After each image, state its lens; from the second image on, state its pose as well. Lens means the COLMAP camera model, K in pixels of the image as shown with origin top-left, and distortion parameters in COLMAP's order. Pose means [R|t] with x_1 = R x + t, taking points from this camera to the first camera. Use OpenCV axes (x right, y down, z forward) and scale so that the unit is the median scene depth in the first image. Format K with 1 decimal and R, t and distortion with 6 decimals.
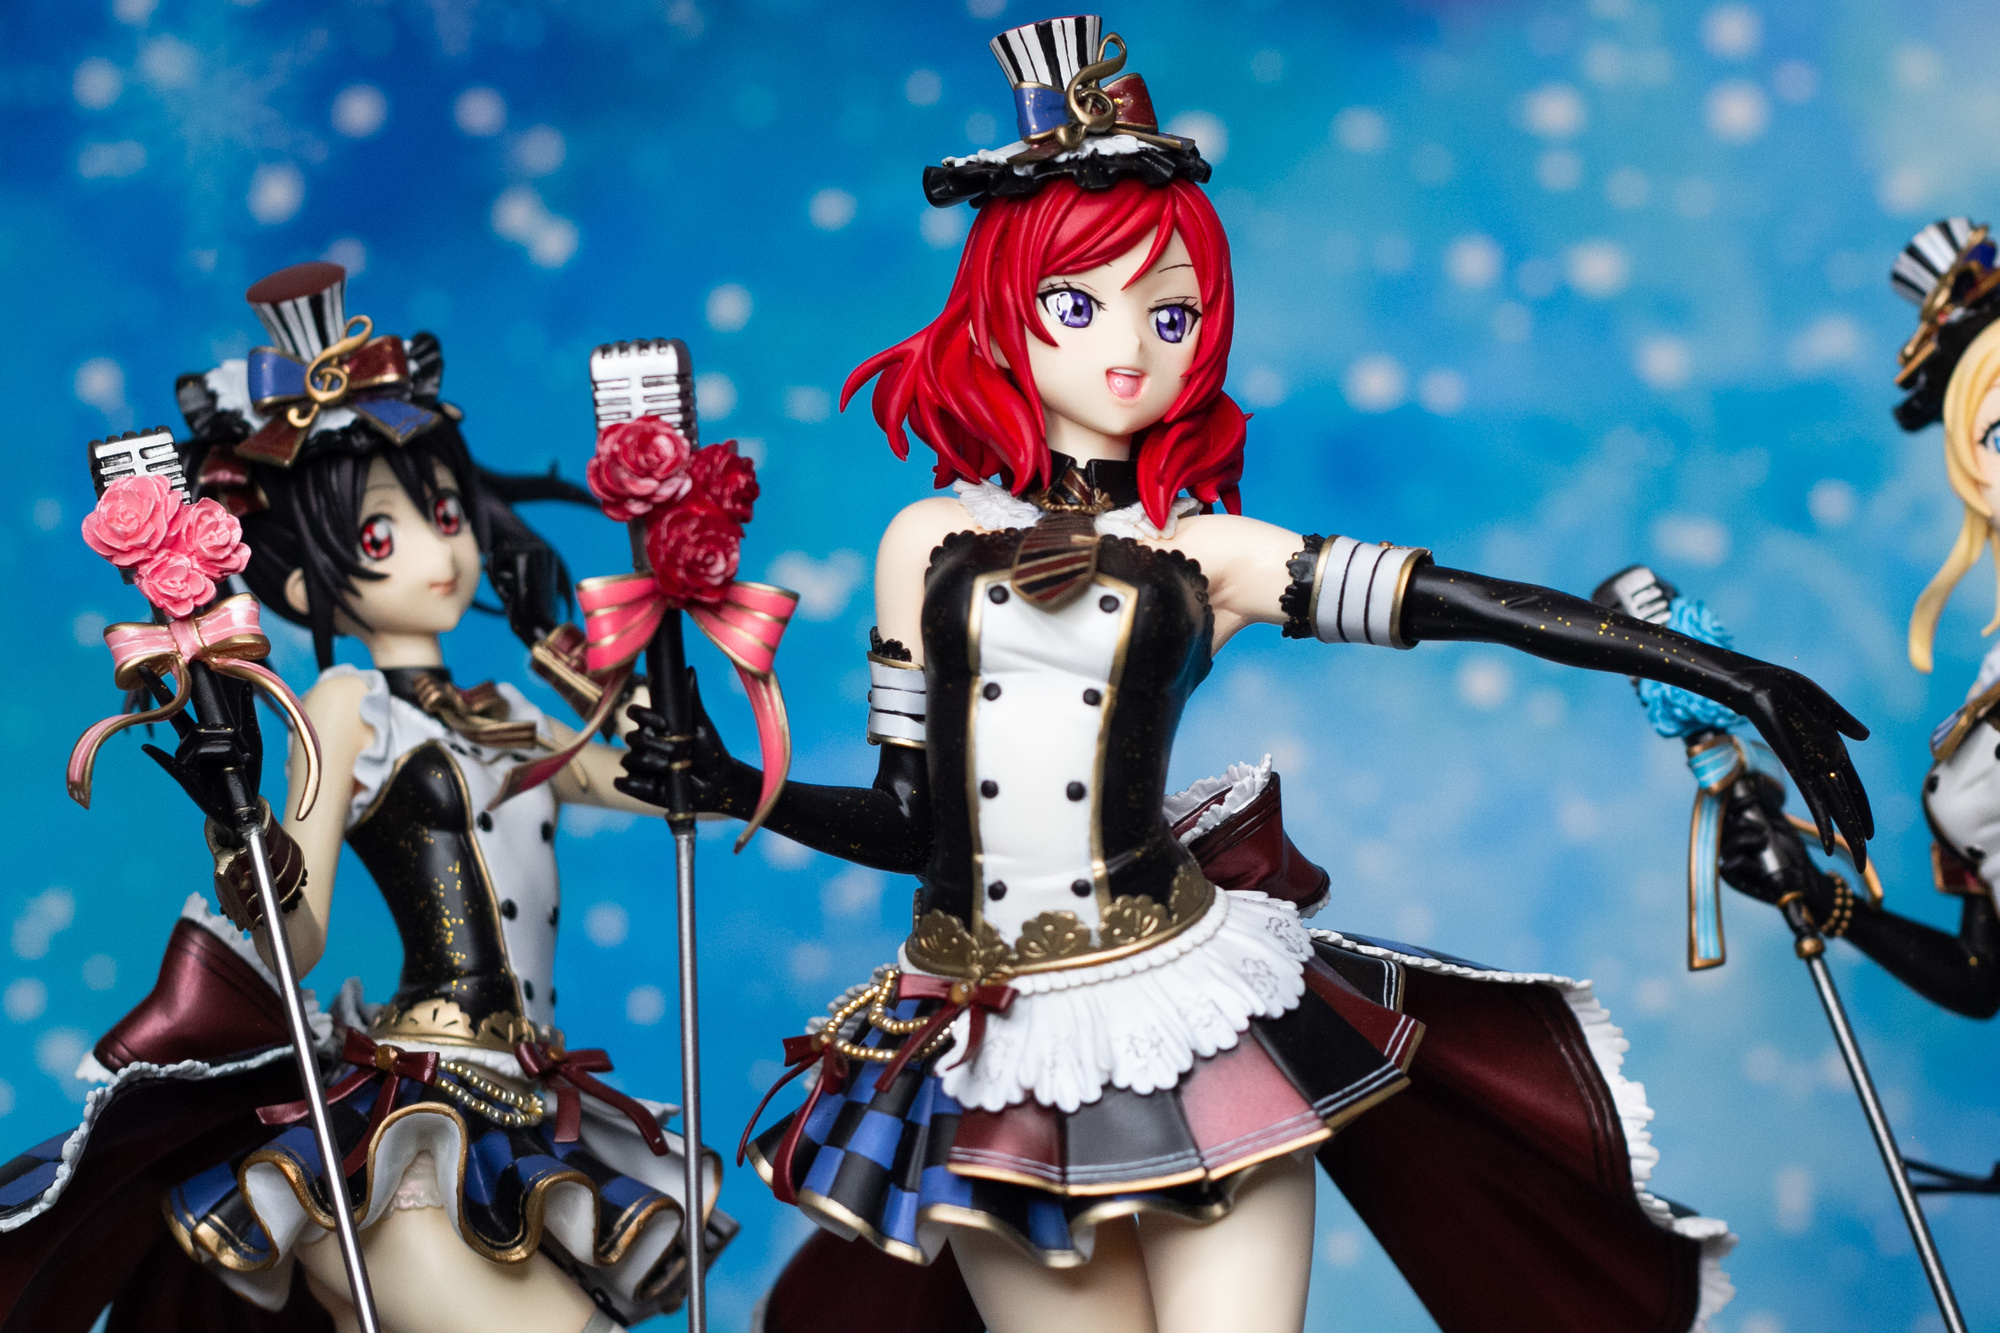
lens RADIAL K [[5465.6, 0, 1076.6], [0, 5465.6, 663.8], [0, 0, 1]] dist [-0.062138, -0.548980]
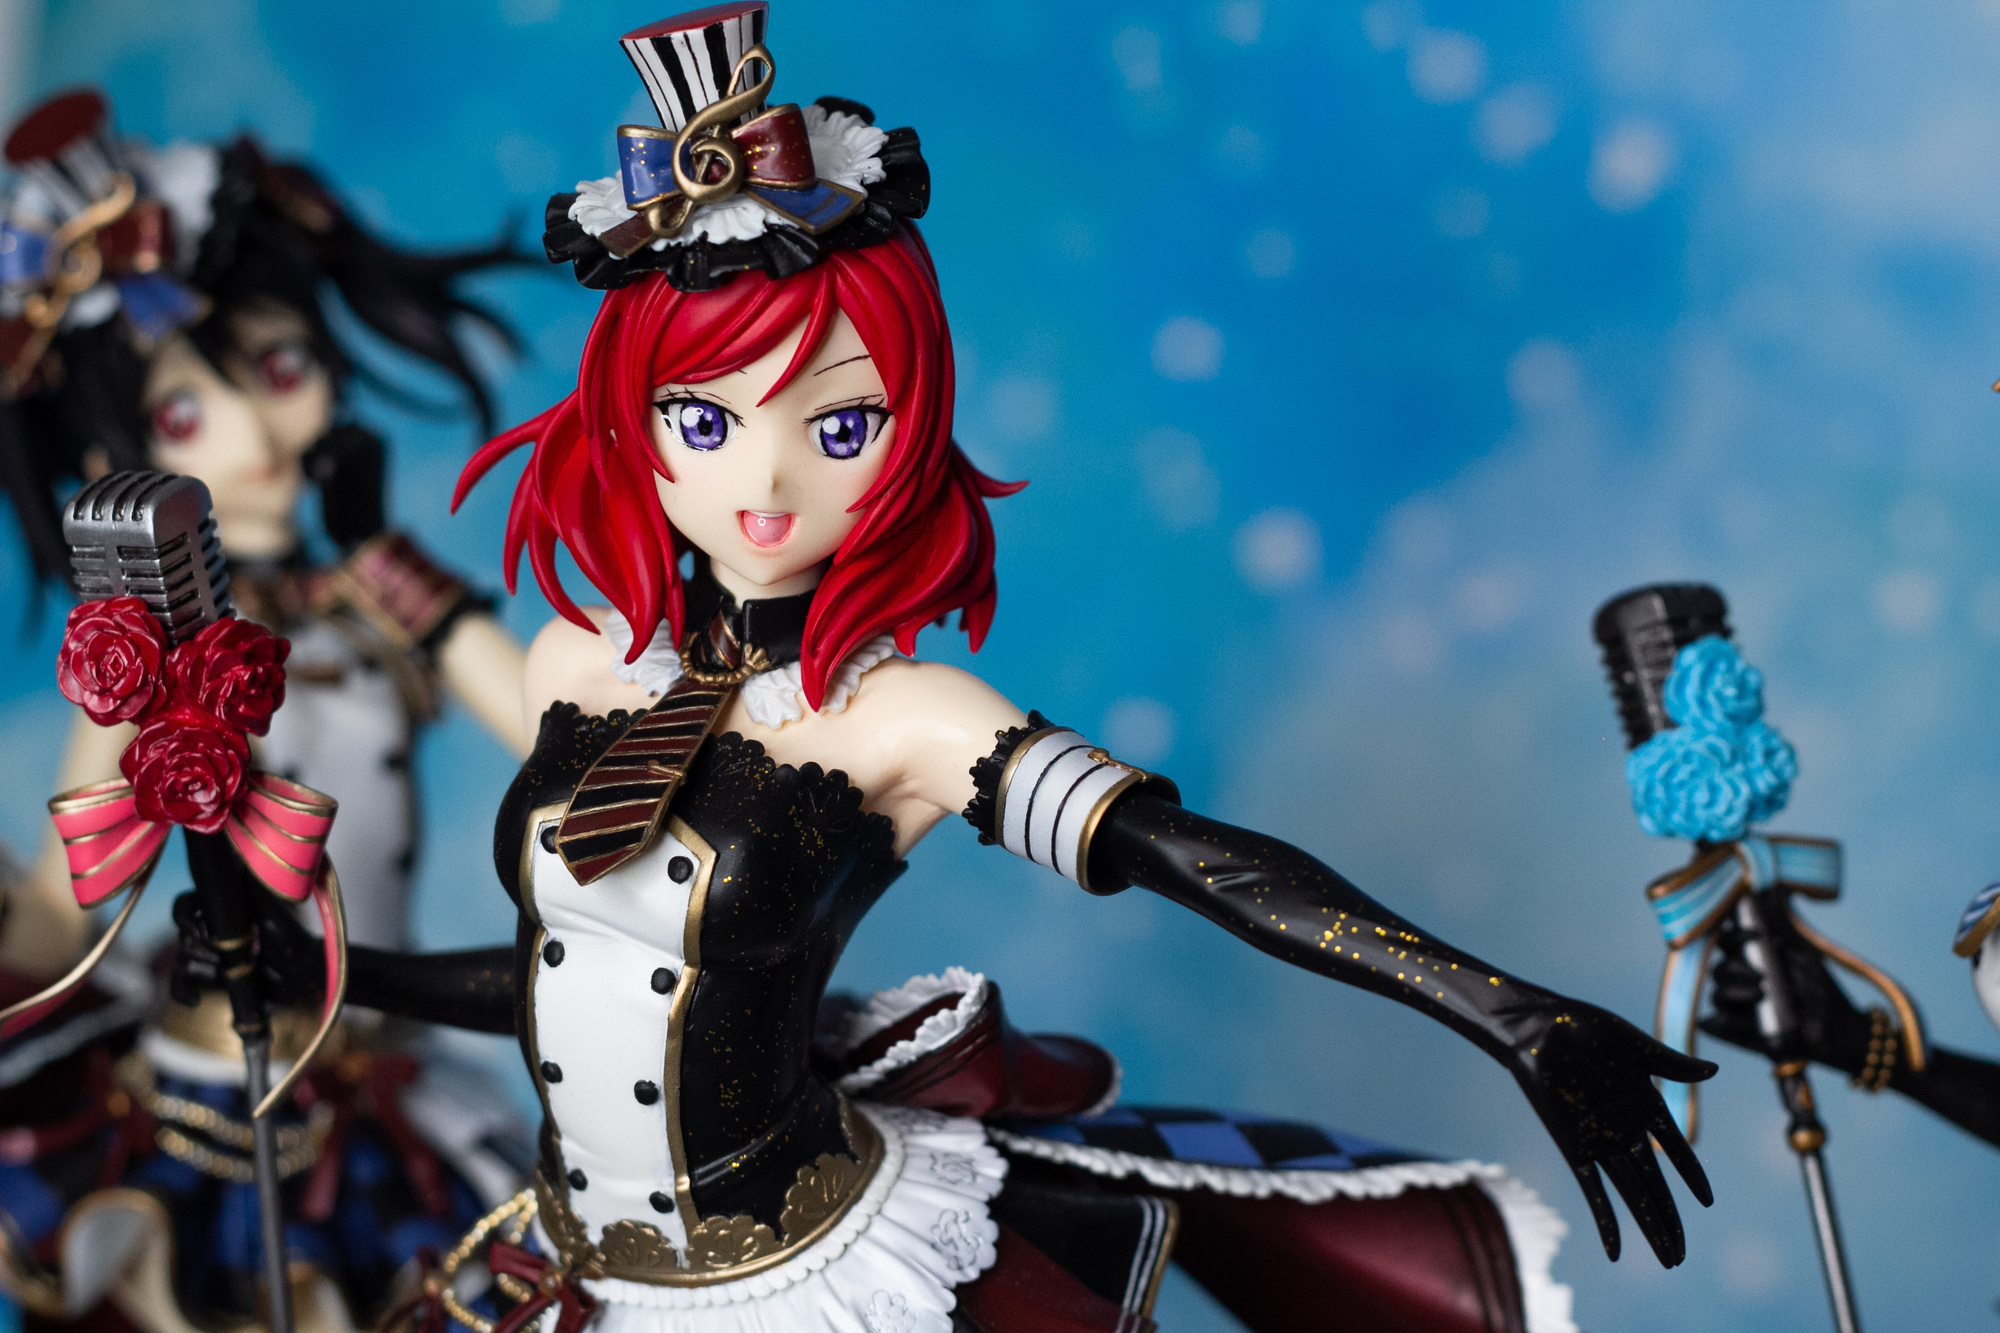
lens RADIAL K [[5060.3, 0, 1036.3], [0, 5060.3, 666.0], [0, 0, 1]] dist [-0.135457, -0.049356]
pose [[0.934675, 0.095808, -0.342349, 0.284022], [0.035976, 0.932565, 0.359204, -0.281862], [0.353677, -0.348056, 0.868199, 0.393670]]
